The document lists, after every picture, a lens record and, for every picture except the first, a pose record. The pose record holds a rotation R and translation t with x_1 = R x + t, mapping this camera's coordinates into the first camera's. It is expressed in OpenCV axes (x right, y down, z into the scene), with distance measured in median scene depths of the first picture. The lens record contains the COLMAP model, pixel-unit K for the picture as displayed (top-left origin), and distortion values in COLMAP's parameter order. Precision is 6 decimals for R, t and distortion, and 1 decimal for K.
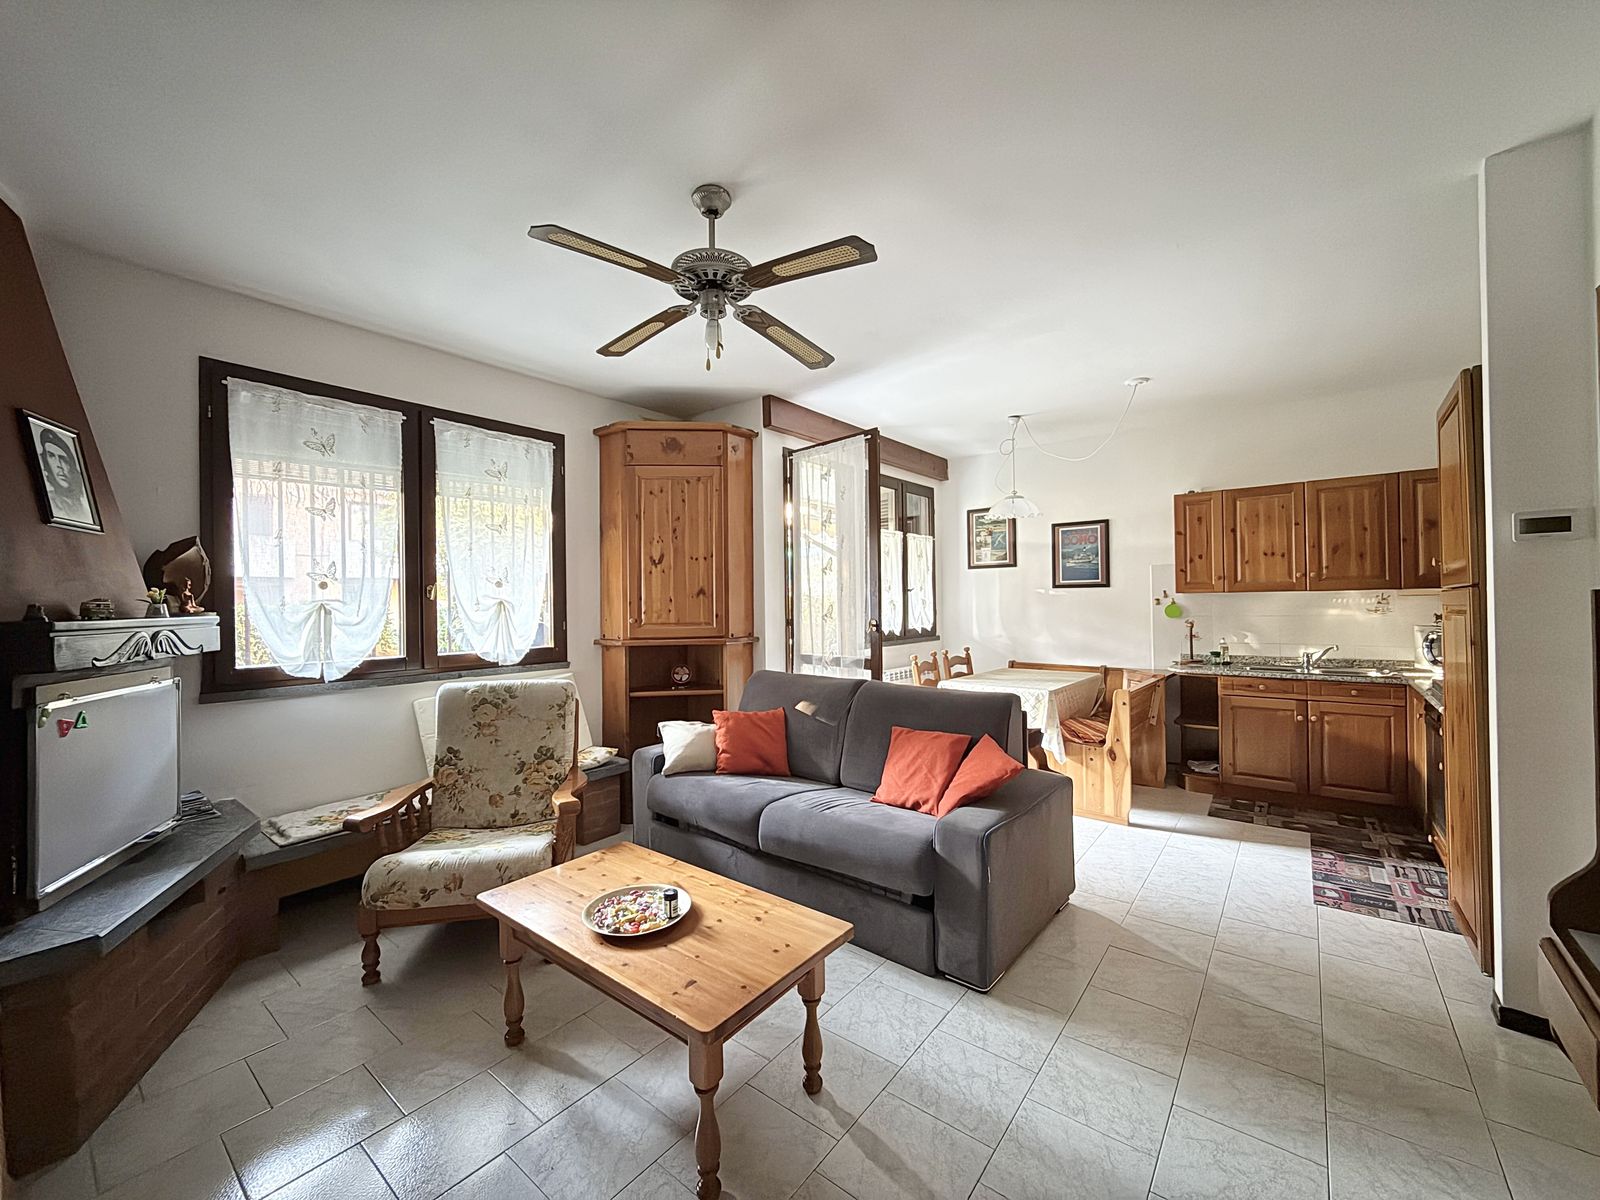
lens RADIAL K [[638.1, 0, 796.3], [0, 638.1, 600.2], [0, 0, 1]] dist [0.000405, -0.000150]
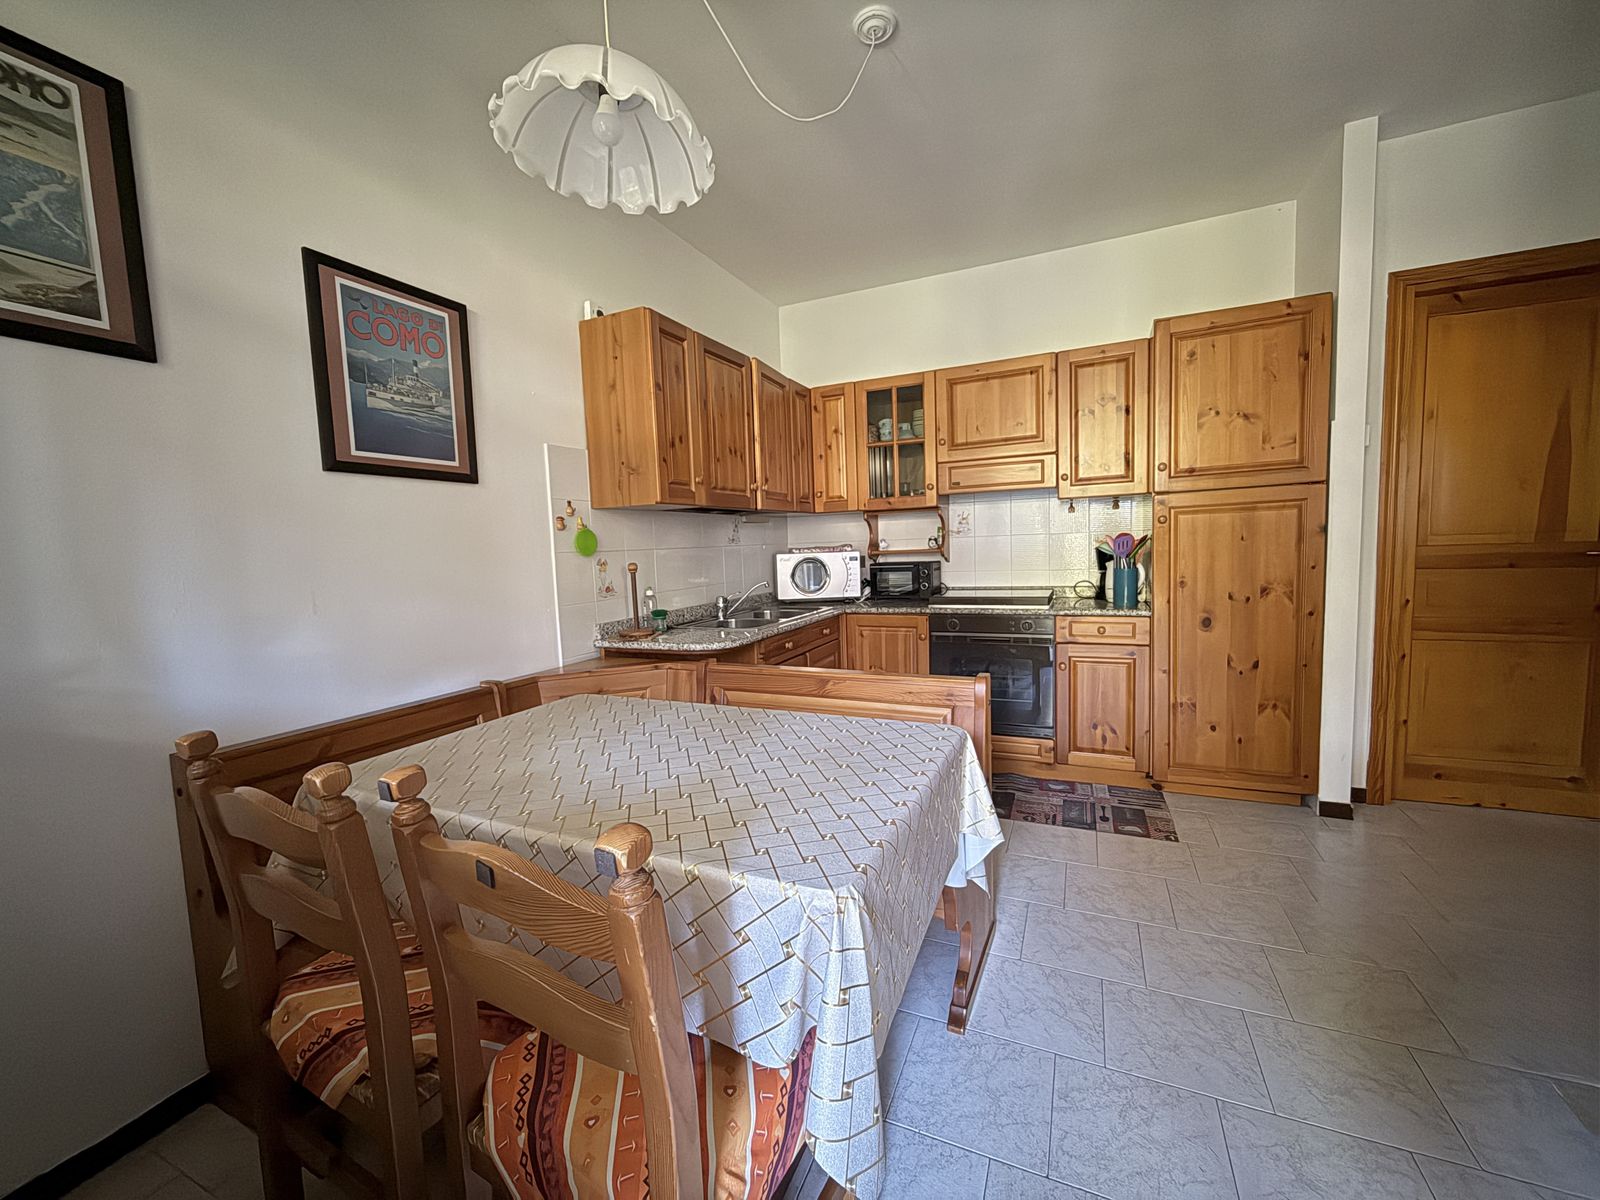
lens RADIAL K [[636.4, 0, 798.0], [0, 636.4, 598.0], [0, 0, 1]] dist [0.000392, 0.000227]
pose [[-0.244449, -0.058027, 0.967924, 0.066758], [0.036354, 0.996958, 0.068949, 0.036568], [-0.968980, 0.052043, -0.241596, 1.088480]]
